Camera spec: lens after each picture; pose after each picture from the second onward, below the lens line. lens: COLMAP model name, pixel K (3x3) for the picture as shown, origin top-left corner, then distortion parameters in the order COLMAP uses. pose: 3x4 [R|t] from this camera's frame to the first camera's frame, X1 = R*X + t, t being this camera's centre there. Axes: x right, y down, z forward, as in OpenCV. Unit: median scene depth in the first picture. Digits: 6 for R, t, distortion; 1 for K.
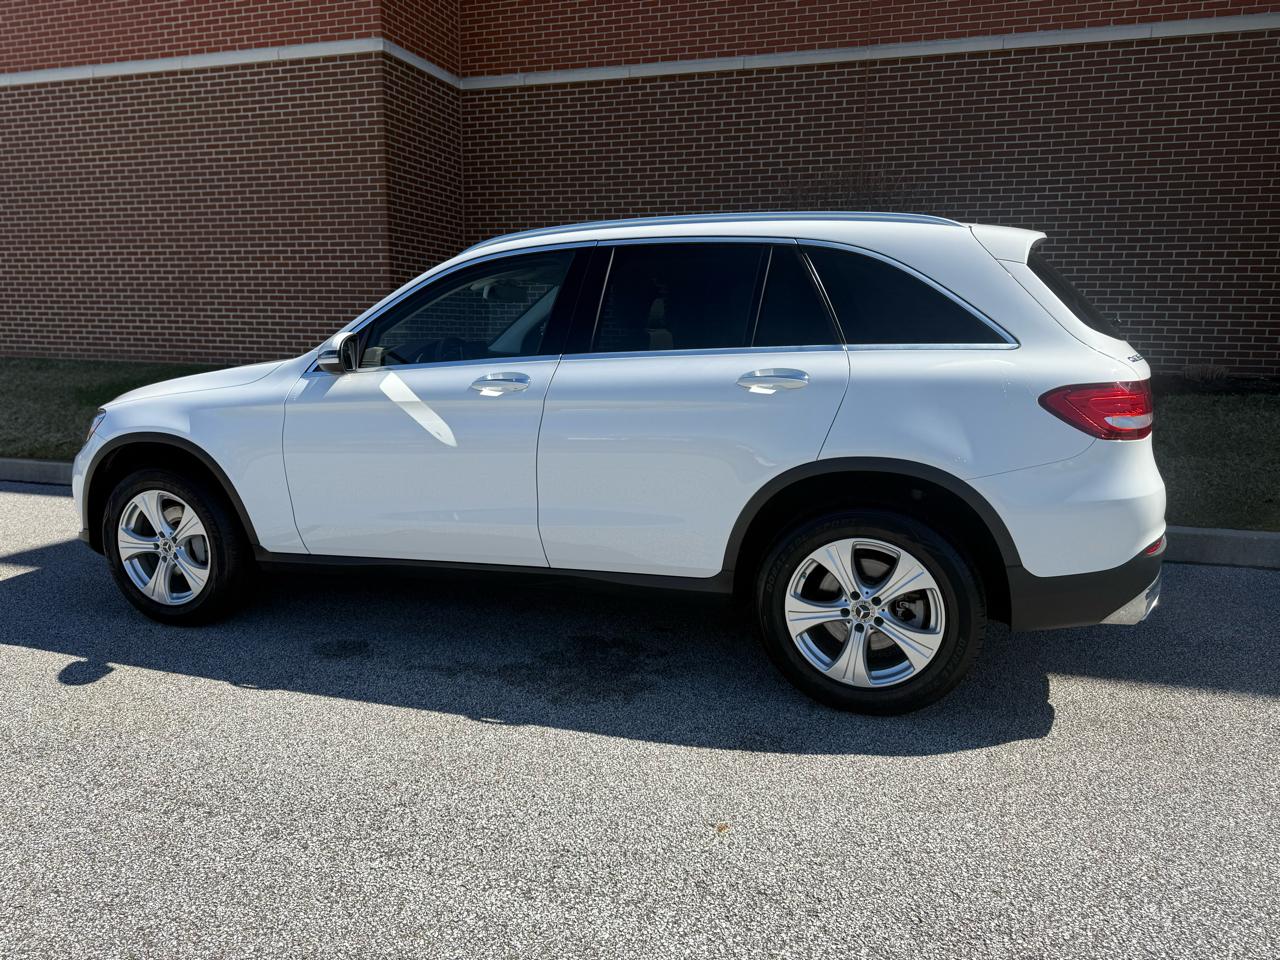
lens RADIAL K [[910.3, 0, 635.8], [0, 910.3, 482.5], [0, 0, 1]] dist [0.017277, -0.022032]
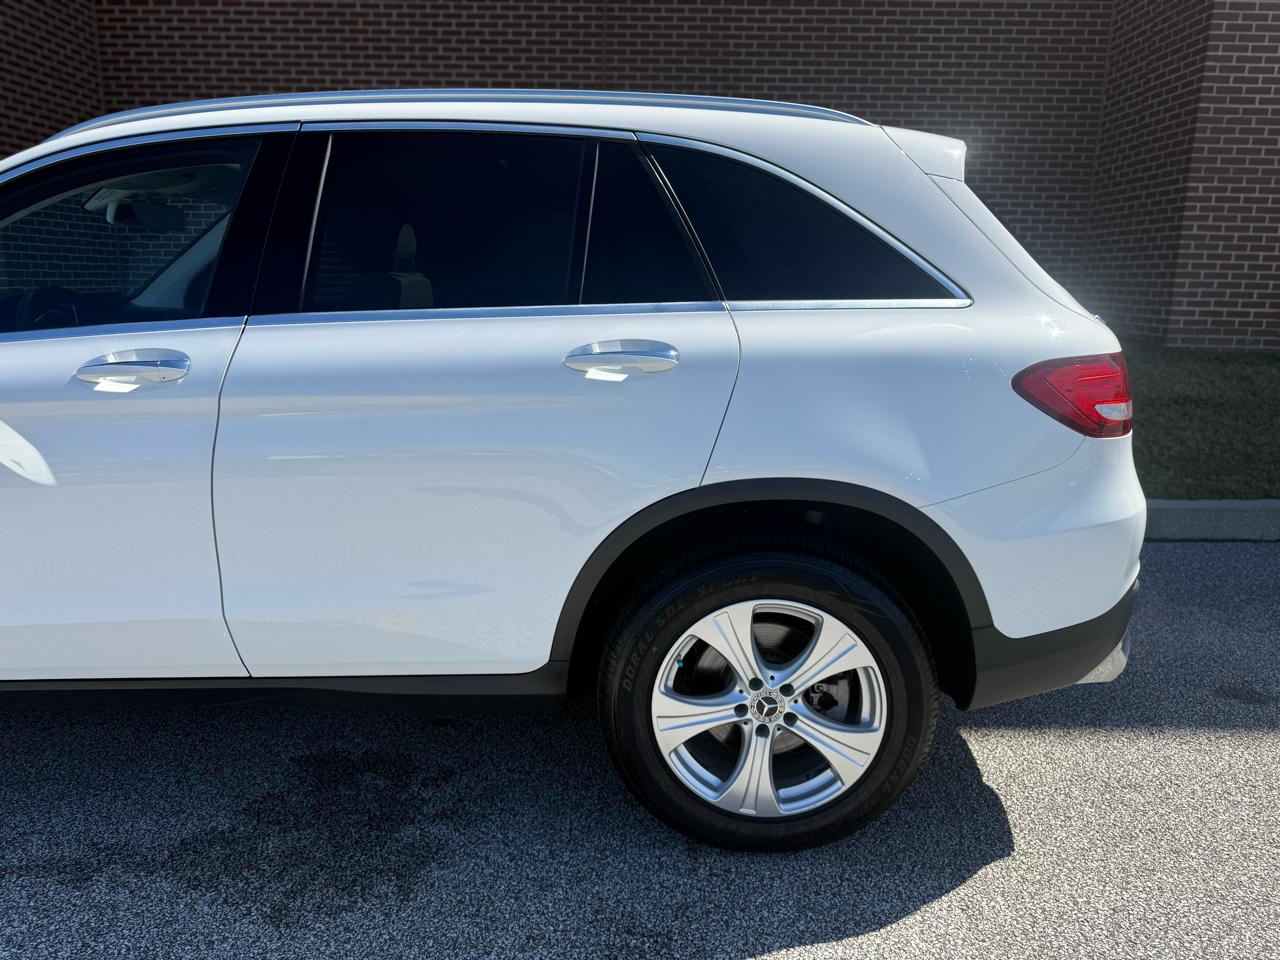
lens RADIAL K [[910.3, 0, 634.2], [0, 910.3, 478.1], [0, 0, 1]] dist [0.017277, -0.022032]
pose [[0.953463, -0.061112, 0.295250, -0.009569], [0.046880, 0.997383, 0.055048, -0.022802], [-0.297842, -0.038645, 0.953833, 0.142091]]
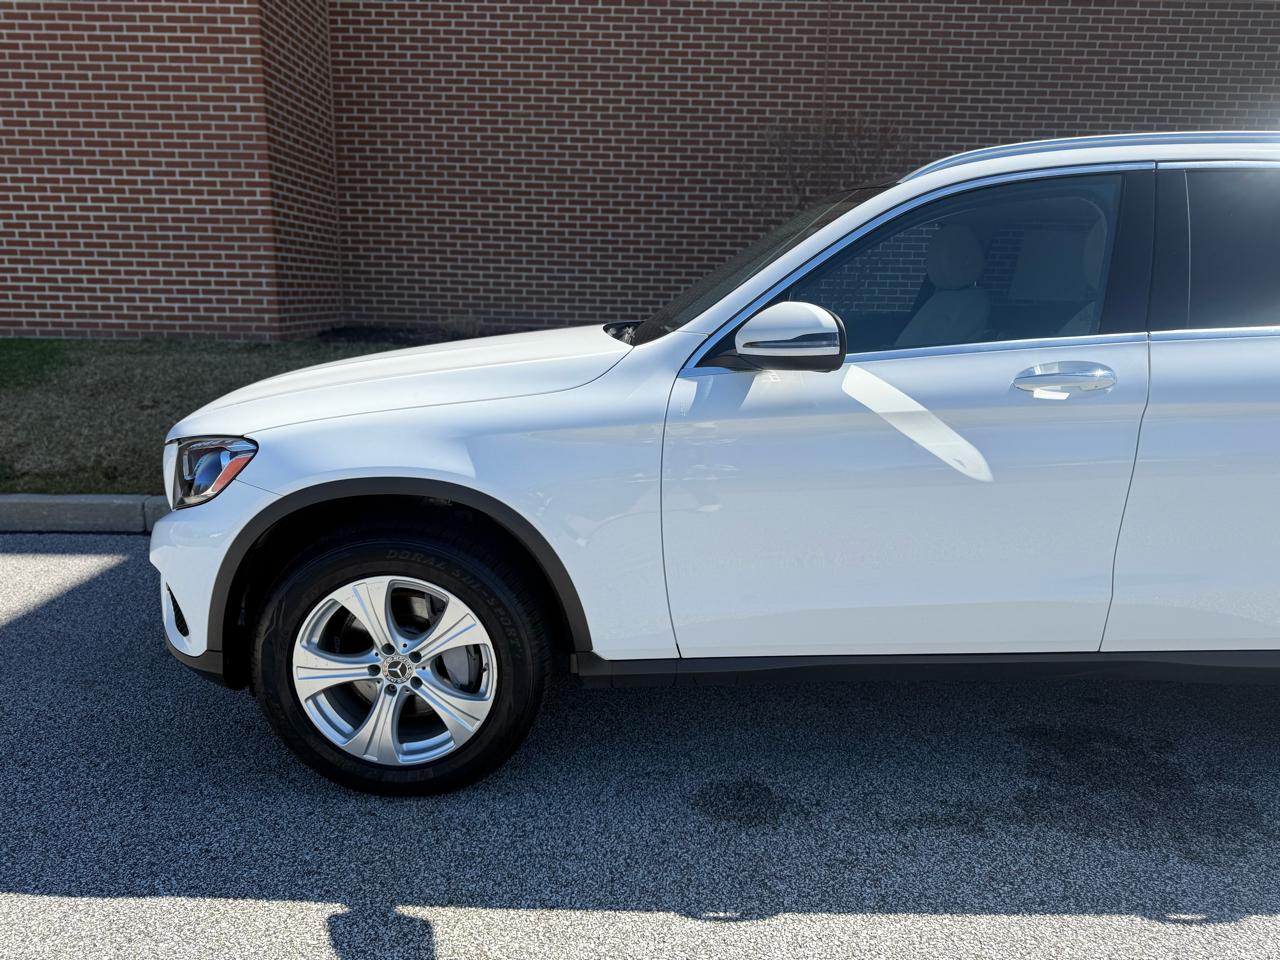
lens RADIAL K [[910.3, 0, 645.1], [0, 910.3, 488.1], [0, 0, 1]] dist [0.017277, -0.022032]
pose [[0.948972, -0.062014, 0.309203, -0.247087], [0.047116, 0.997350, 0.055427, -0.032099], [-0.311821, -0.038031, 0.949380, 0.185258]]
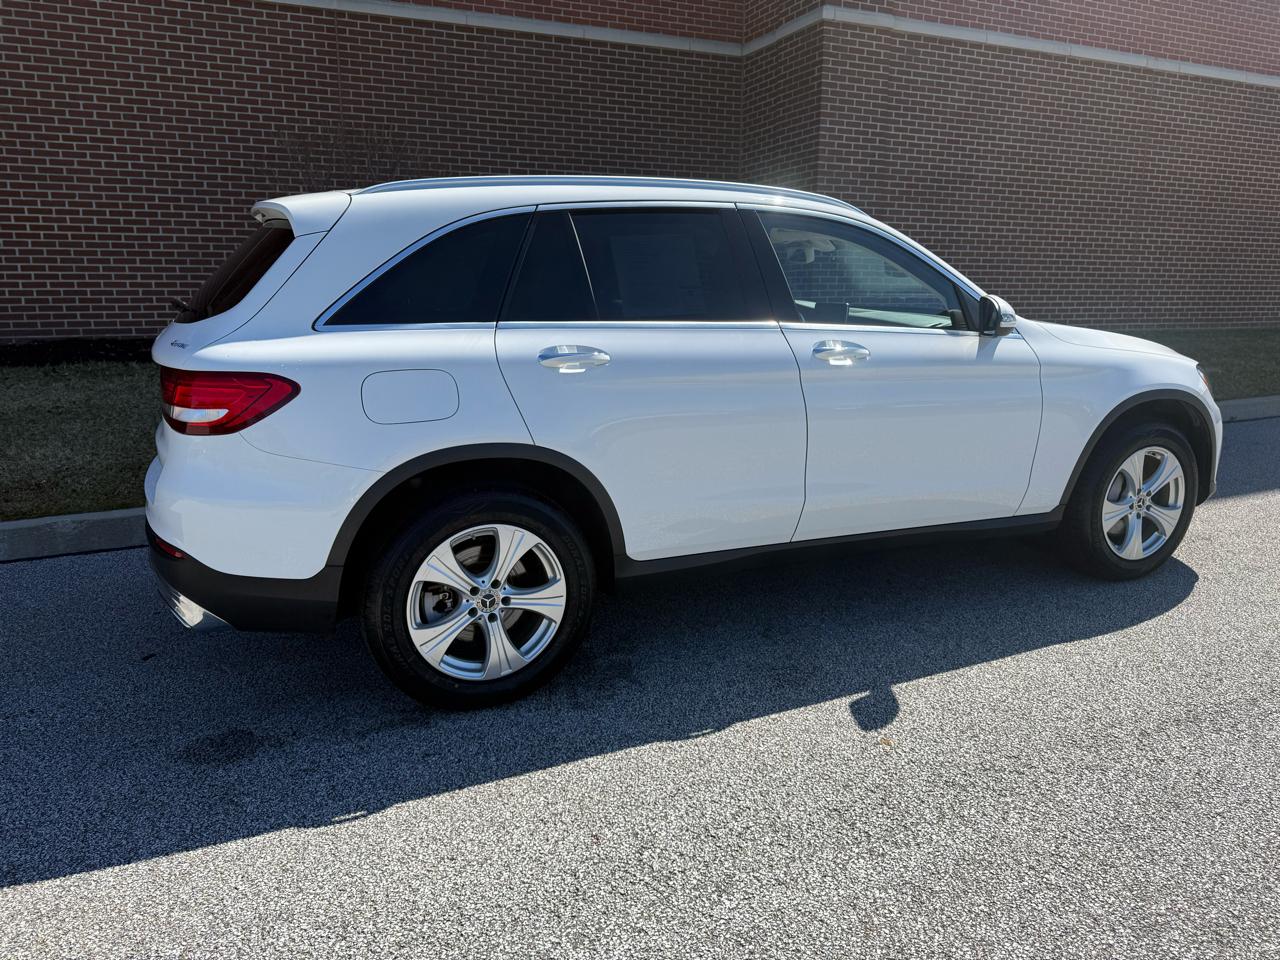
lens RADIAL K [[910.3, 0, 636.9], [0, 910.3, 478.0], [0, 0, 1]] dist [0.017277, -0.022032]
pose [[0.733926, -0.149951, 0.662471, -0.230890], [0.127345, 0.988409, 0.082648, -0.021174], [-0.667185, 0.023705, 0.744515, 0.100236]]
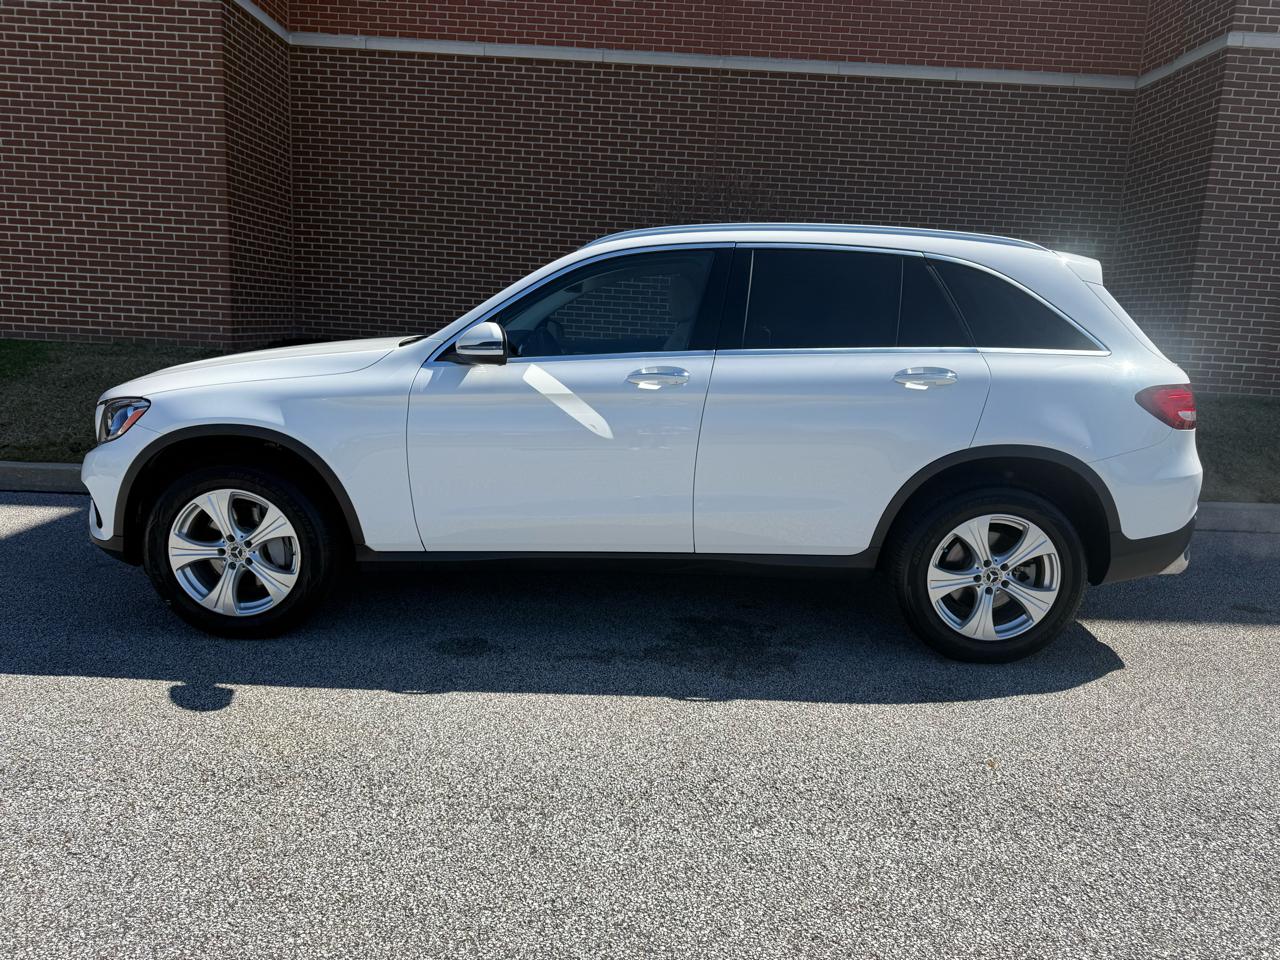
lens RADIAL K [[910.3, 0, 645.5], [0, 910.3, 484.3], [0, 0, 1]] dist [0.017277, -0.022032]
pose [[0.946974, -0.024695, 0.320359, -0.193104], [0.018067, 0.999557, 0.023647, -0.004486], [-0.320801, -0.016605, 0.947001, 0.010553]]
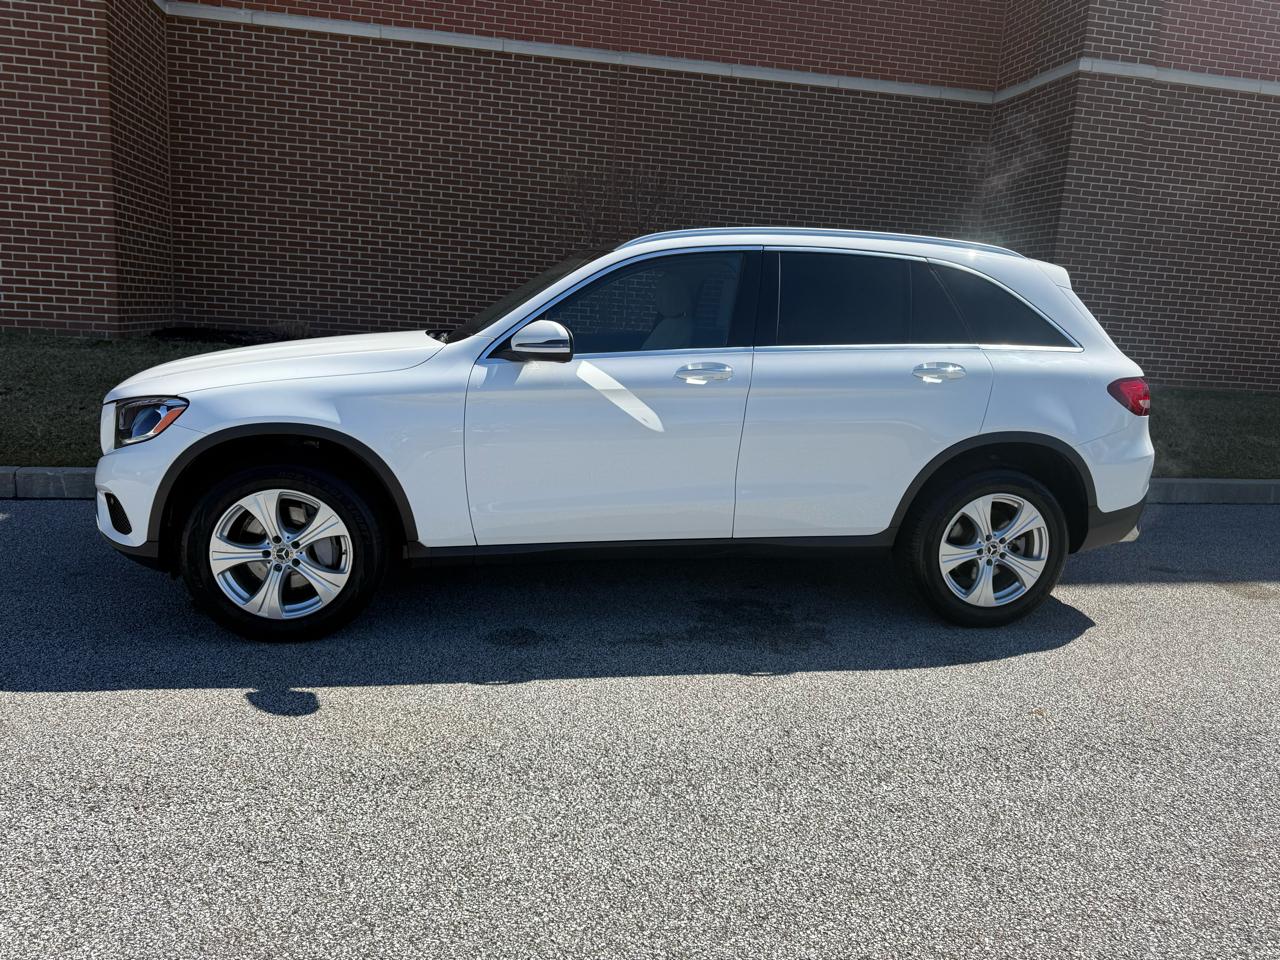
lens RADIAL K [[910.3, 0, 633.2], [0, 910.3, 476.5], [0, 0, 1]] dist [0.017277, -0.022032]
pose [[0.876568, -0.048570, 0.478821, -0.292420], [0.036637, 0.998742, 0.034239, -0.009545], [-0.479881, -0.012471, 0.877245, 0.032980]]
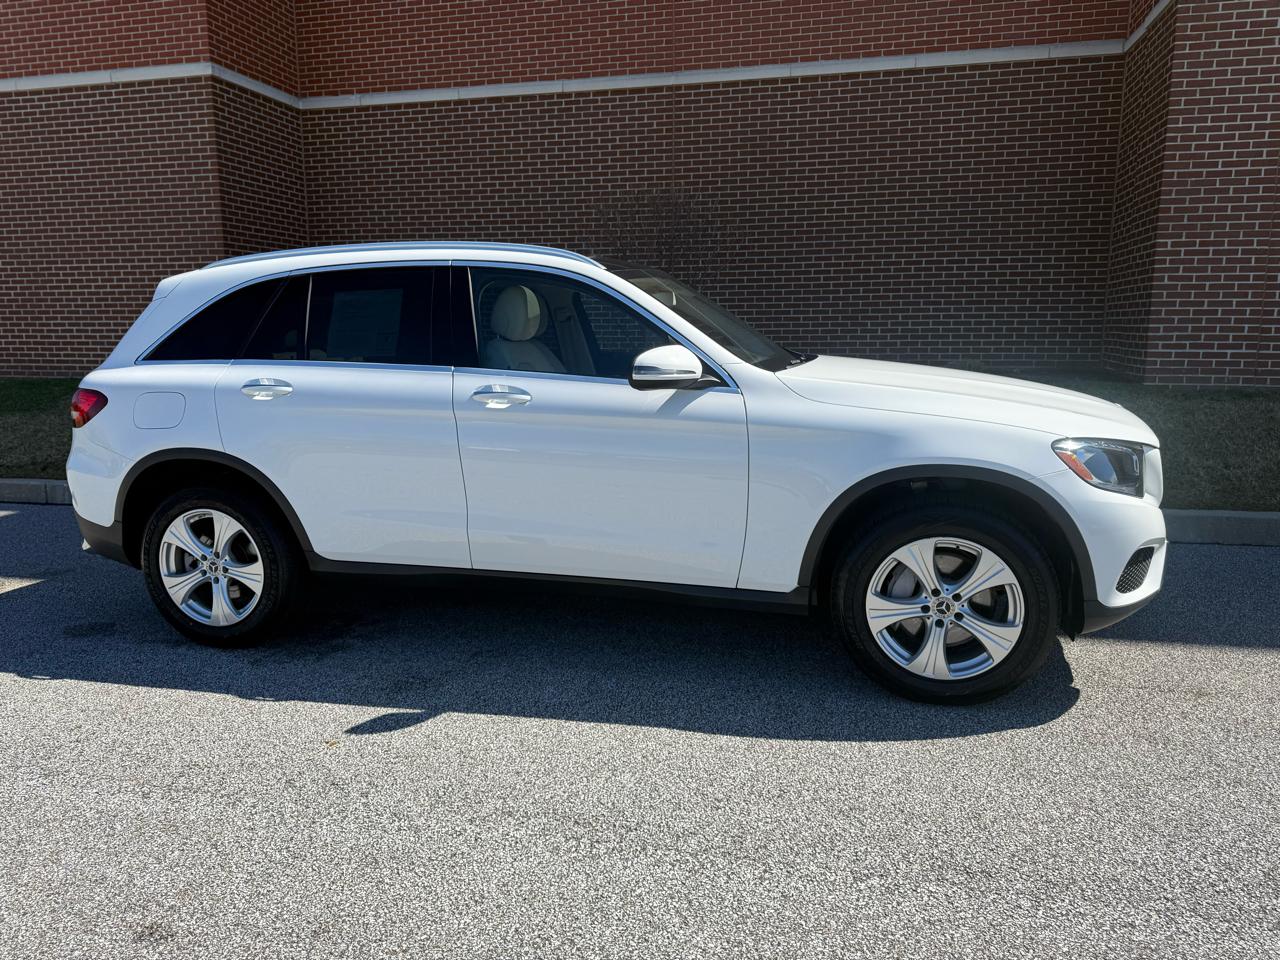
lens RADIAL K [[910.3, 0, 633.7], [0, 910.3, 479.4], [0, 0, 1]] dist [0.017277, -0.022032]
pose [[0.996677, -0.029683, 0.075852, 0.117188], [0.030113, 0.999536, -0.004533, 0.009577], [-0.075682, 0.006802, 0.997109, -0.078956]]
